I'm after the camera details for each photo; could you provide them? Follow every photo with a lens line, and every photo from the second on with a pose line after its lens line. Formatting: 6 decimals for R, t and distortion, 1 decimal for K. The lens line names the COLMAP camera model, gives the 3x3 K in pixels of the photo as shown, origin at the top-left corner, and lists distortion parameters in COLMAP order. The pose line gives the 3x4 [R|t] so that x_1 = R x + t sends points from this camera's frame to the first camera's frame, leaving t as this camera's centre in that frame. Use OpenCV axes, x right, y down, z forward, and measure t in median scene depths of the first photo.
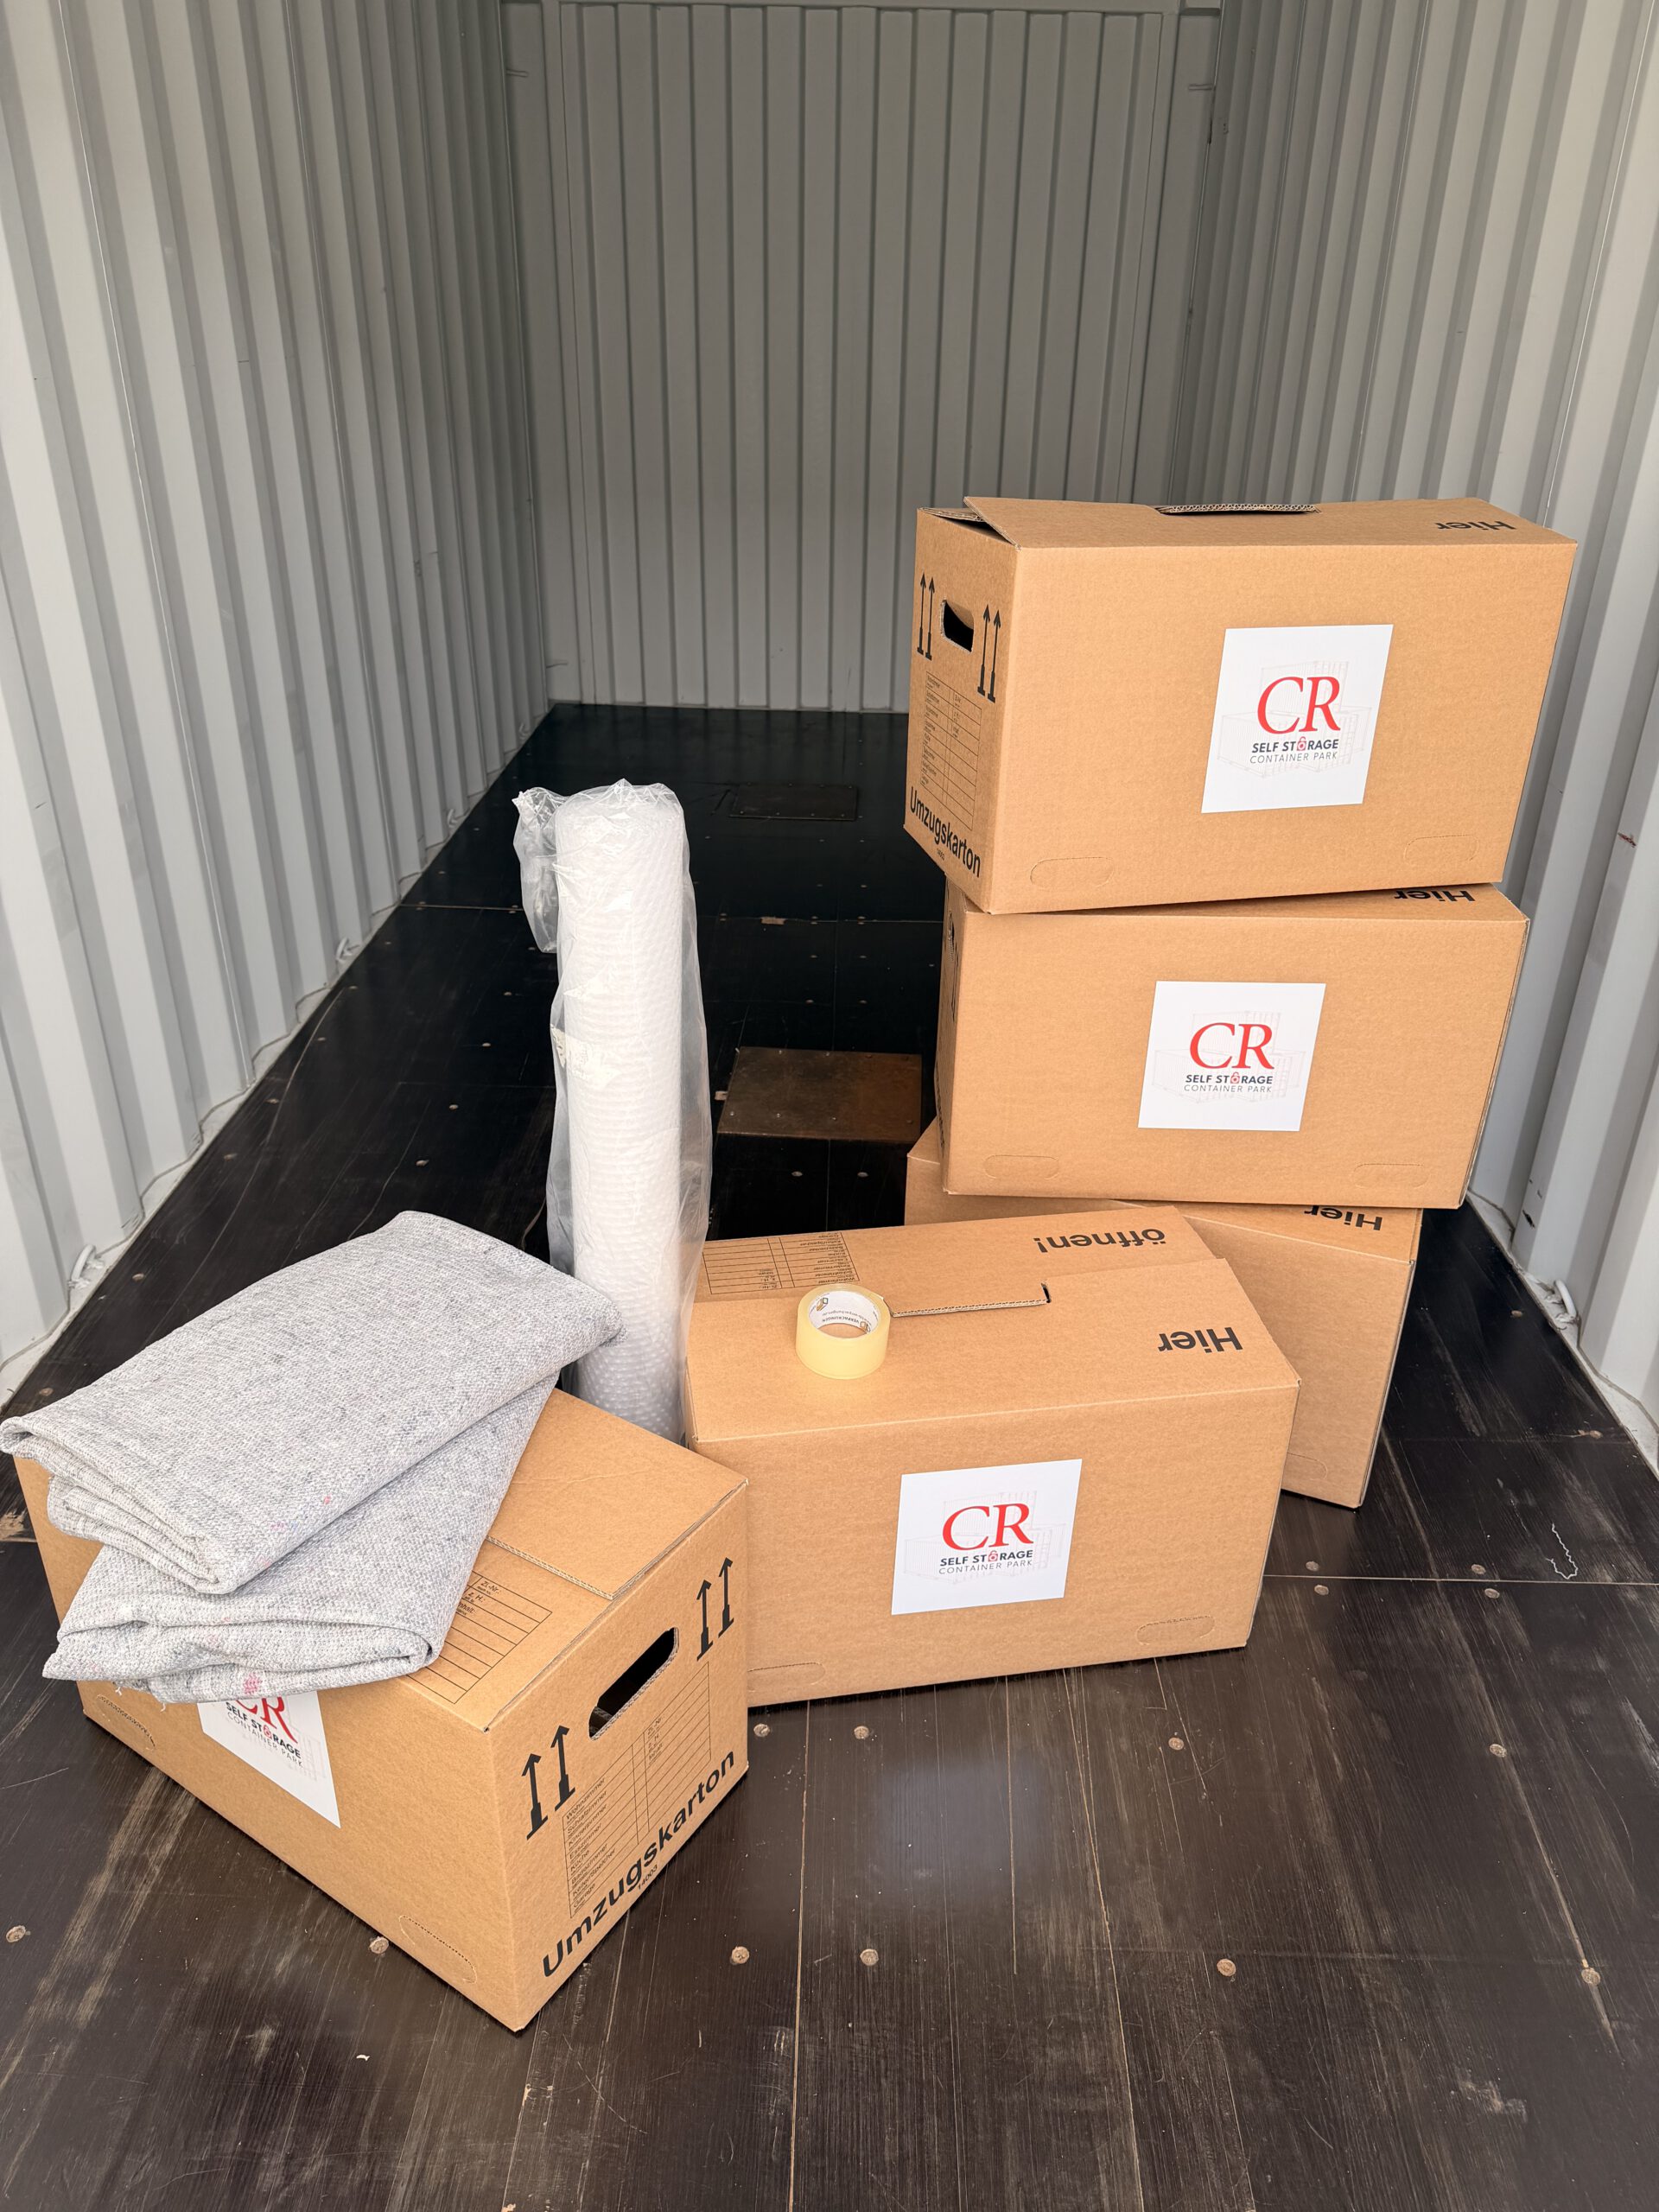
lens RADIAL K [[1564.8, 0, 821.7], [0, 1564.8, 1101.1], [0, 0, 1]] dist [0.095882, -0.106743]
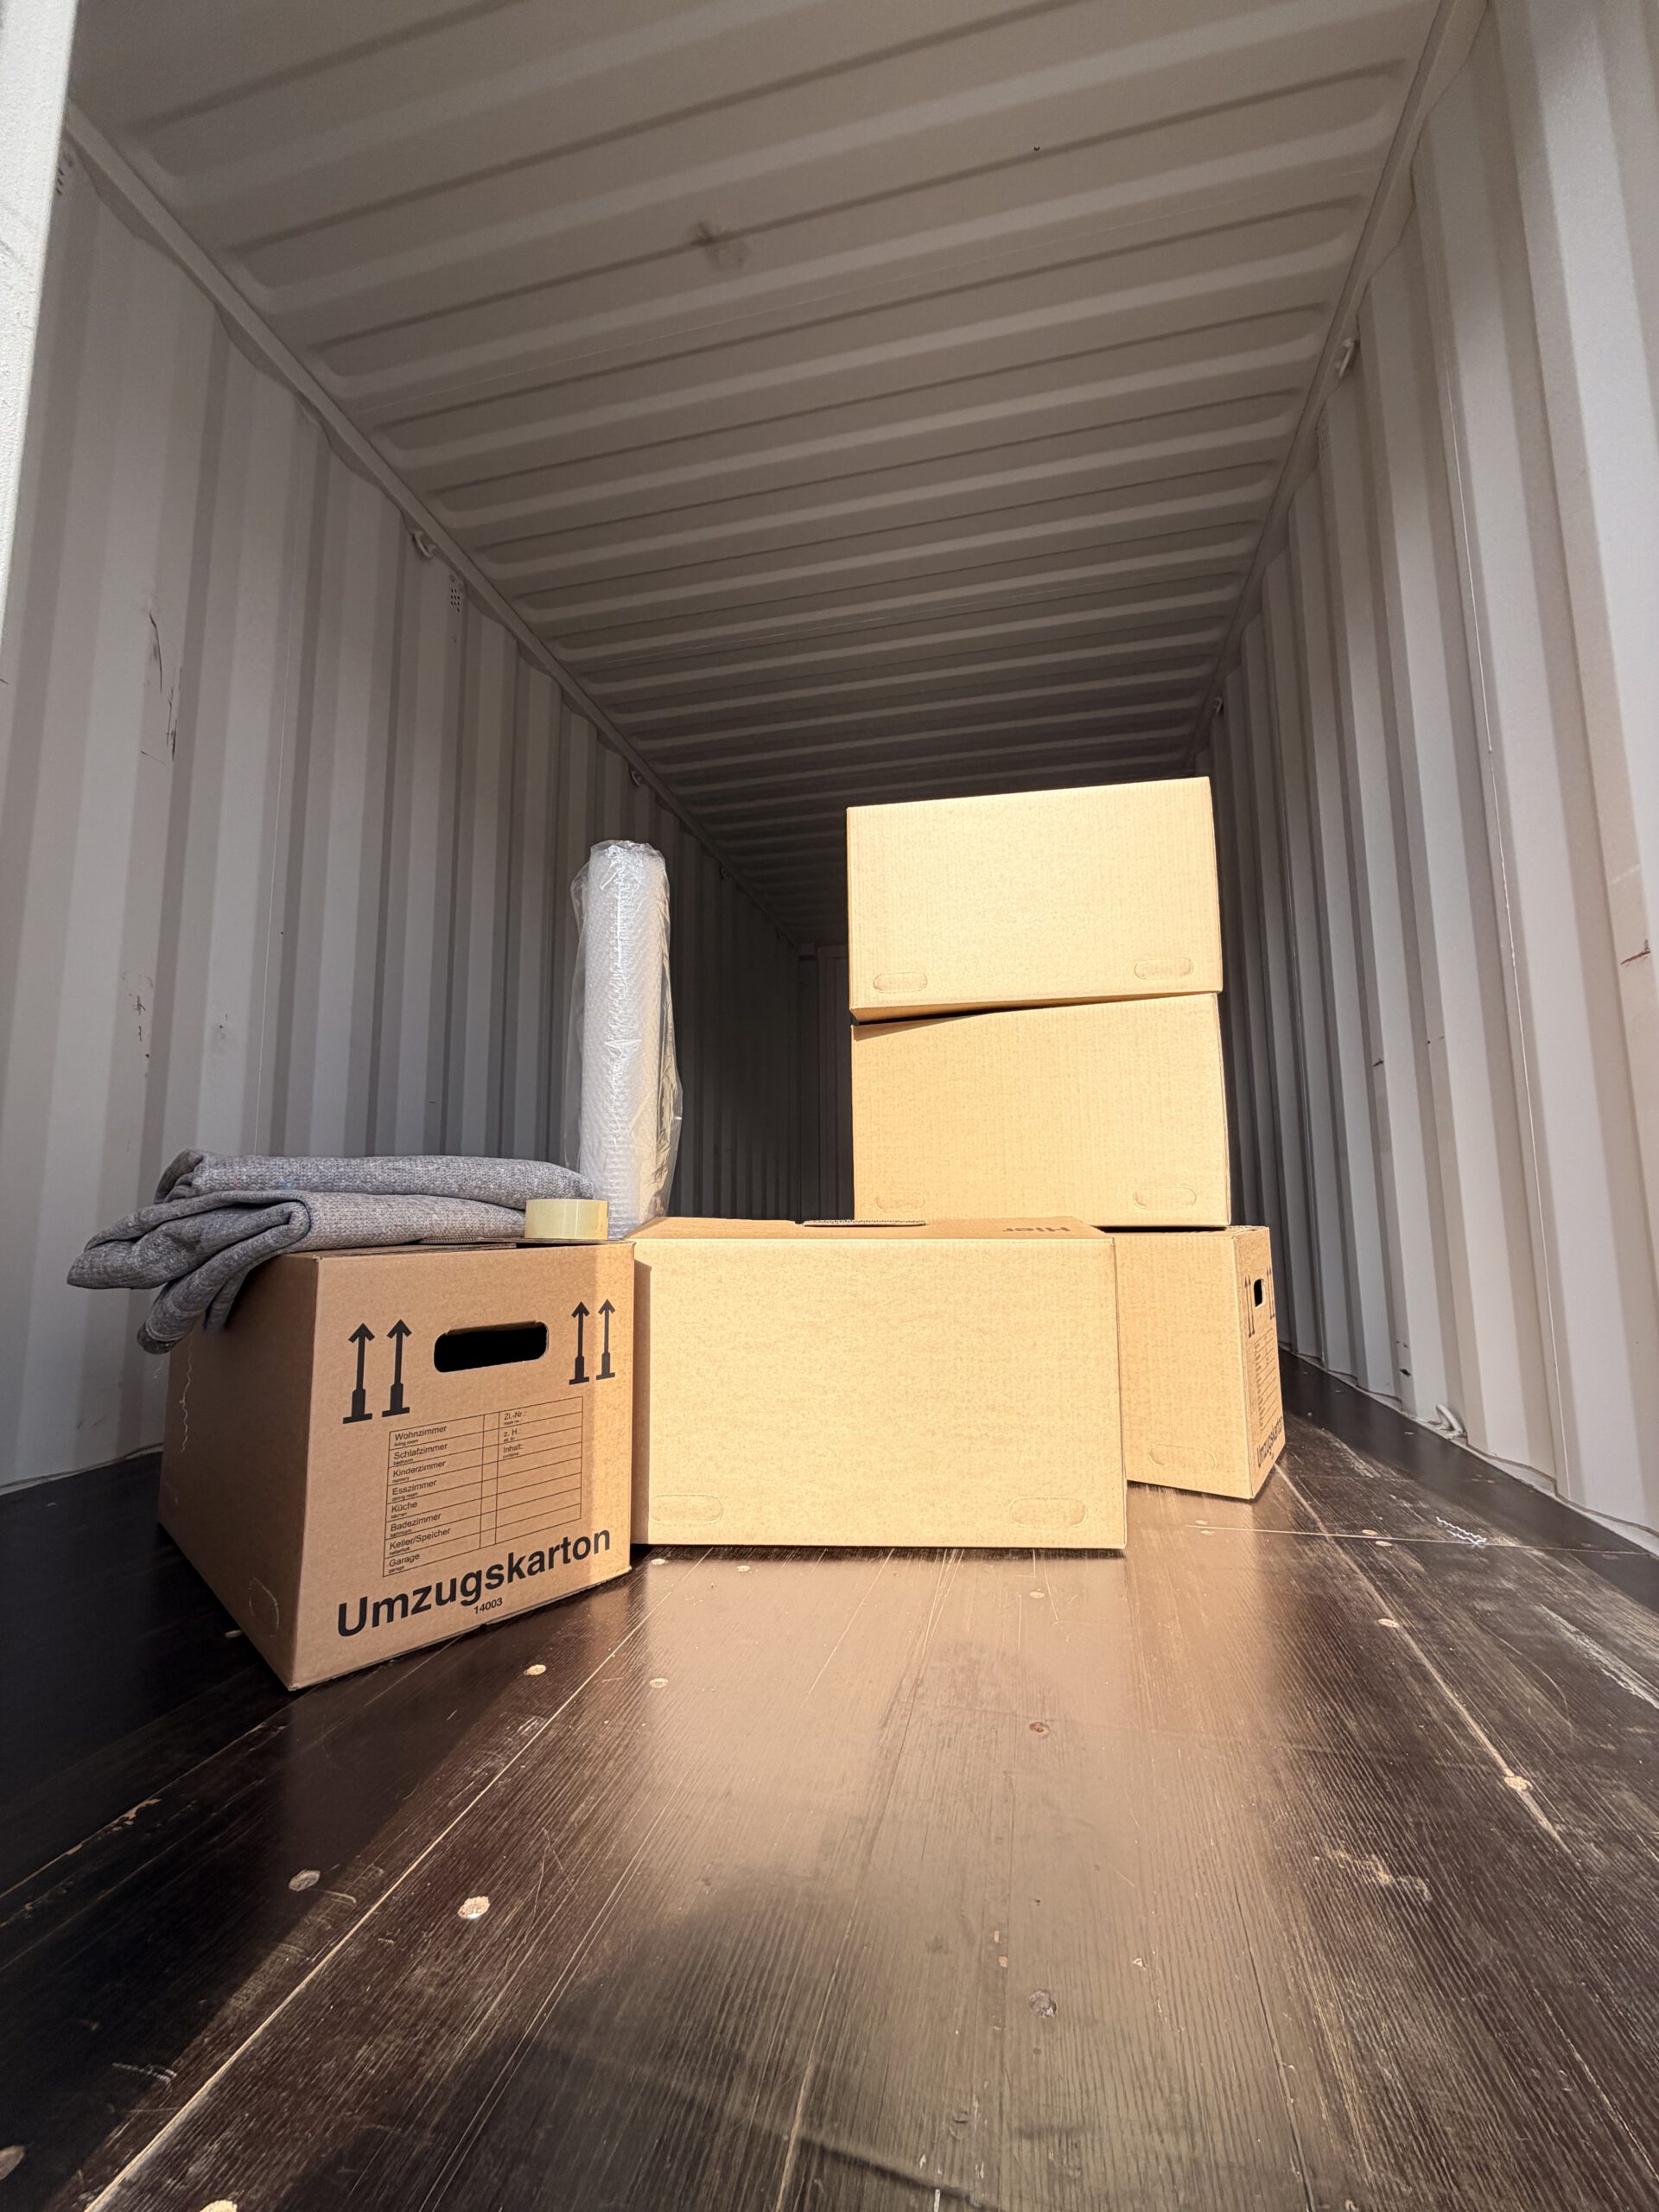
lens RADIAL K [[854.6, 0, 836.5], [0, 854.6, 1118.3], [0, 0, 1]] dist [0.042667, -0.022011]
pose [[0.978263, -0.049739, -0.201314, 0.228543], [-0.071205, 0.831209, -0.551381, 0.475694], [0.194759, 0.553730, 0.809600, 0.364366]]
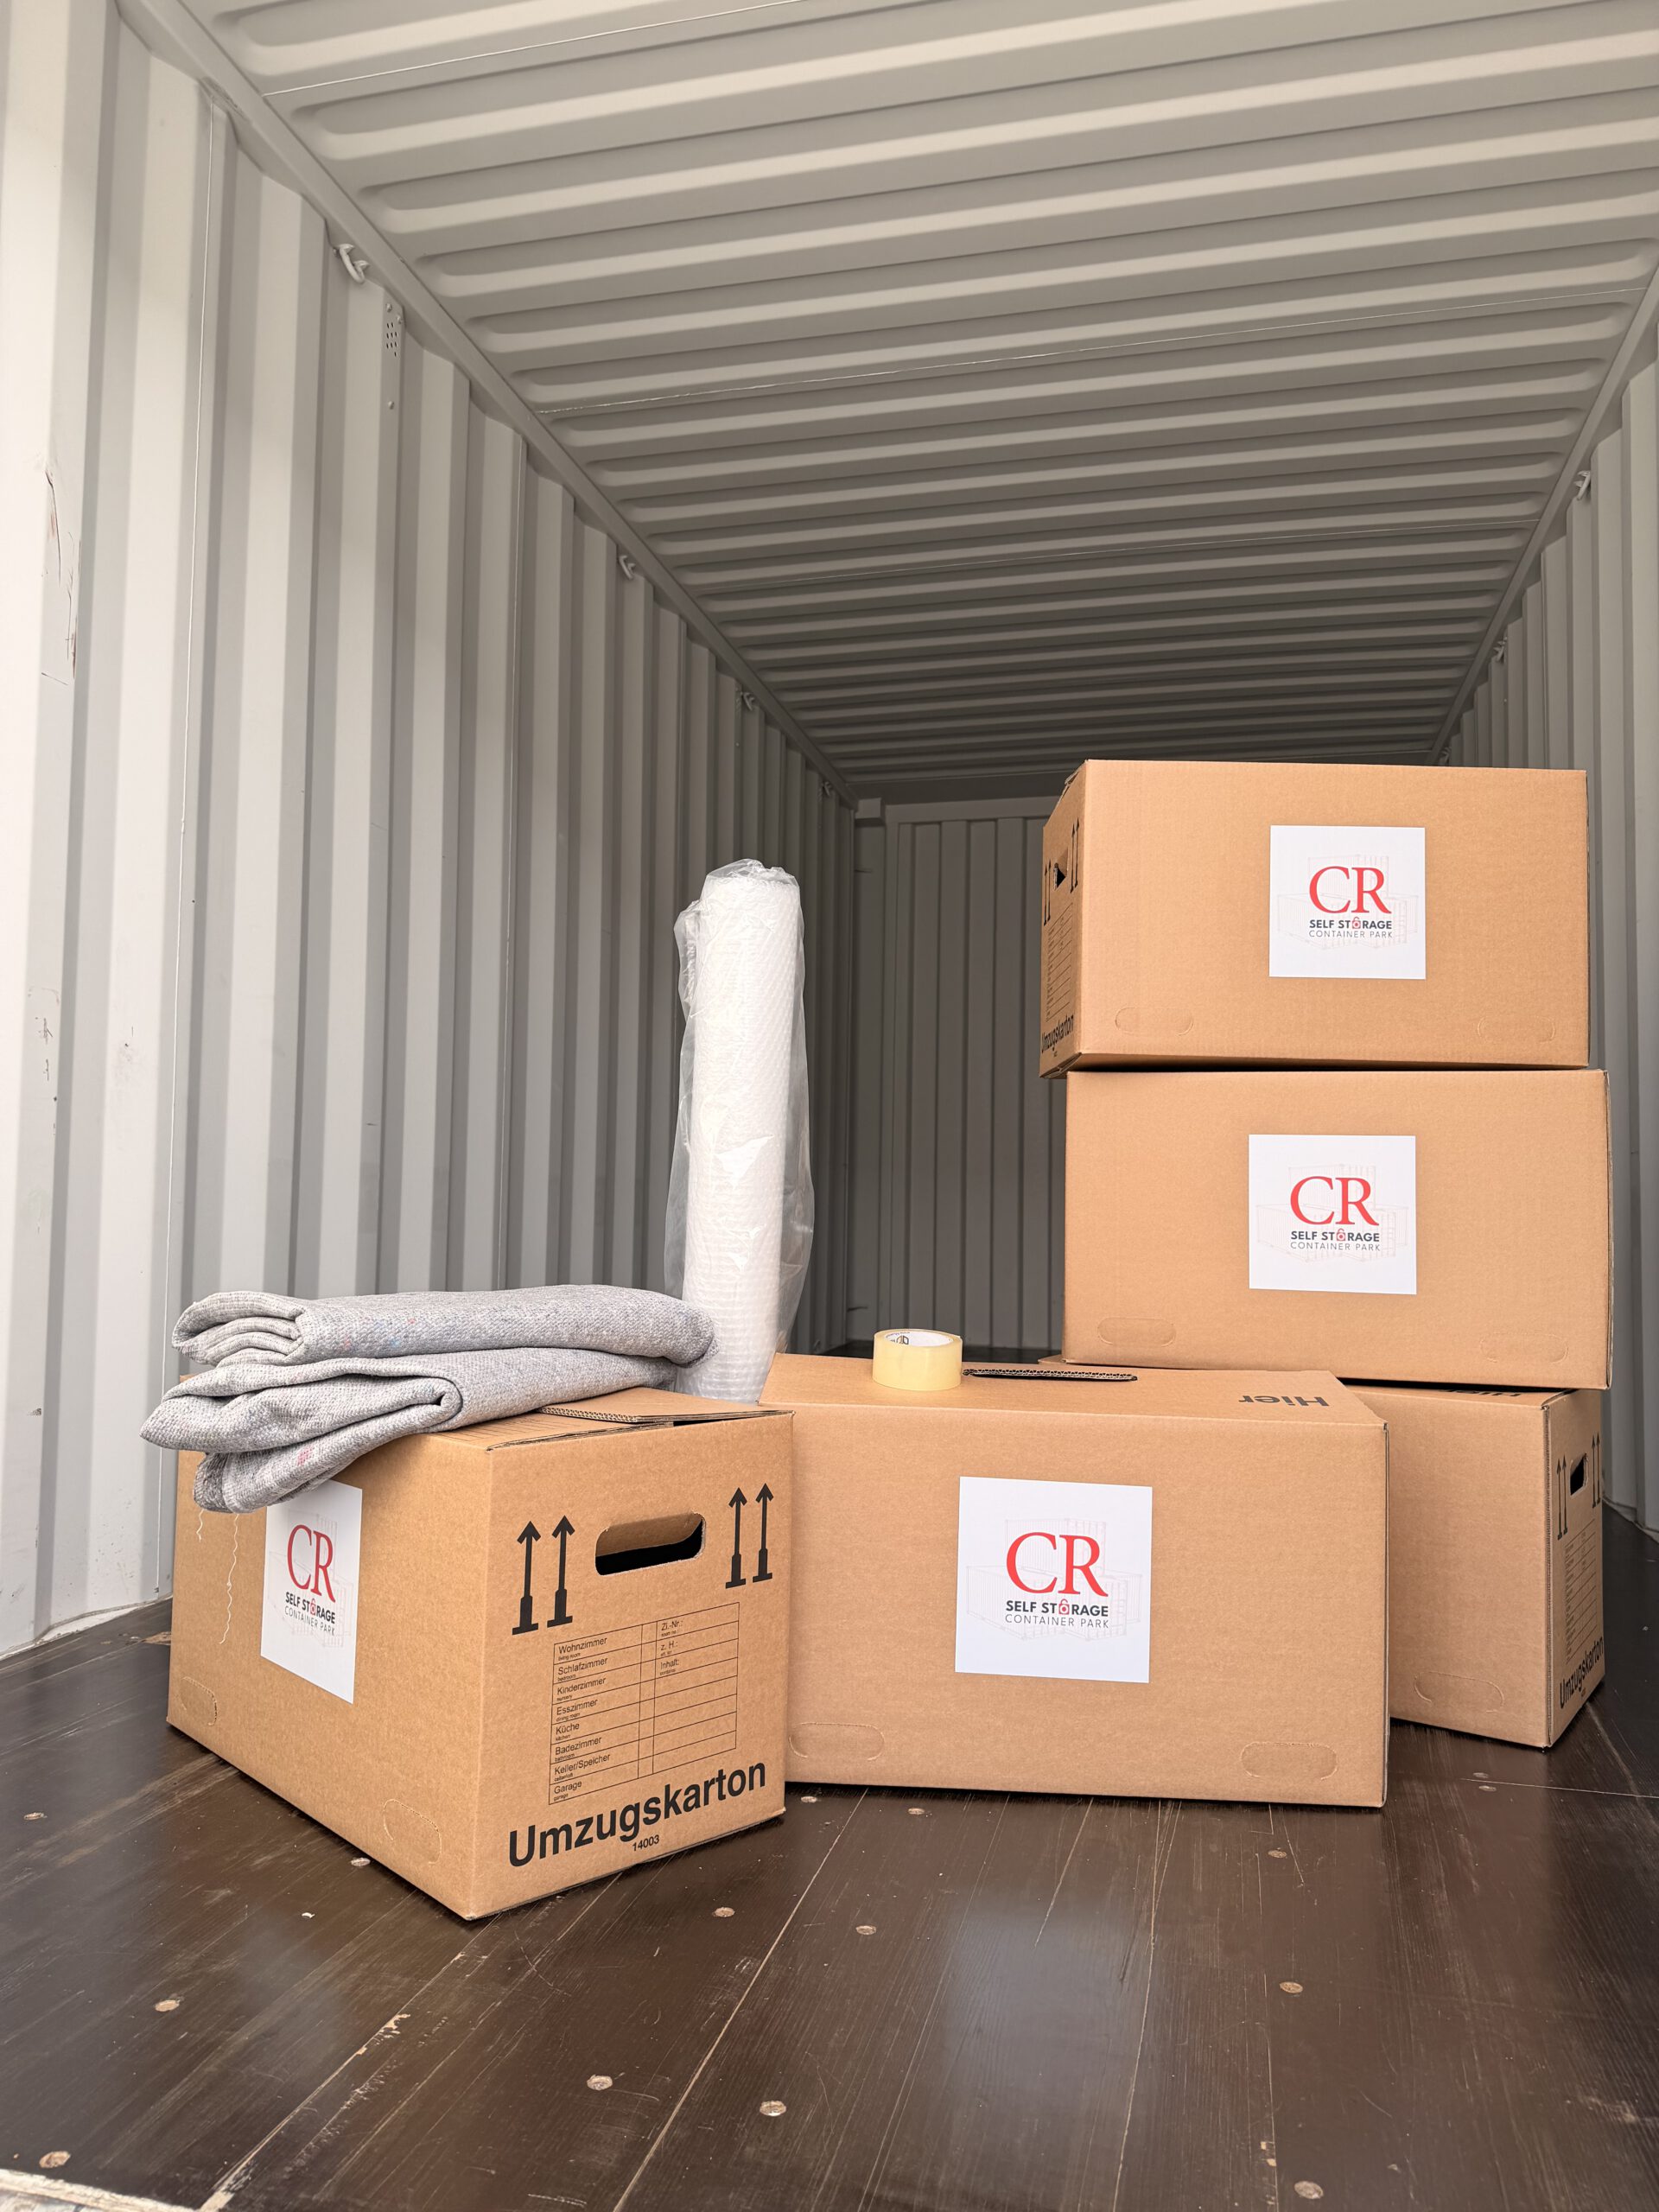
lens RADIAL K [[1564.8, 0, 821.7], [0, 1564.8, 1101.1], [0, 0, 1]] dist [0.095882, -0.106743]
pose [[0.974144, -0.013864, -0.225503, 0.185838], [-0.105854, 0.853775, -0.509768, 0.530046], [0.199596, 0.520458, 0.830232, 0.030388]]
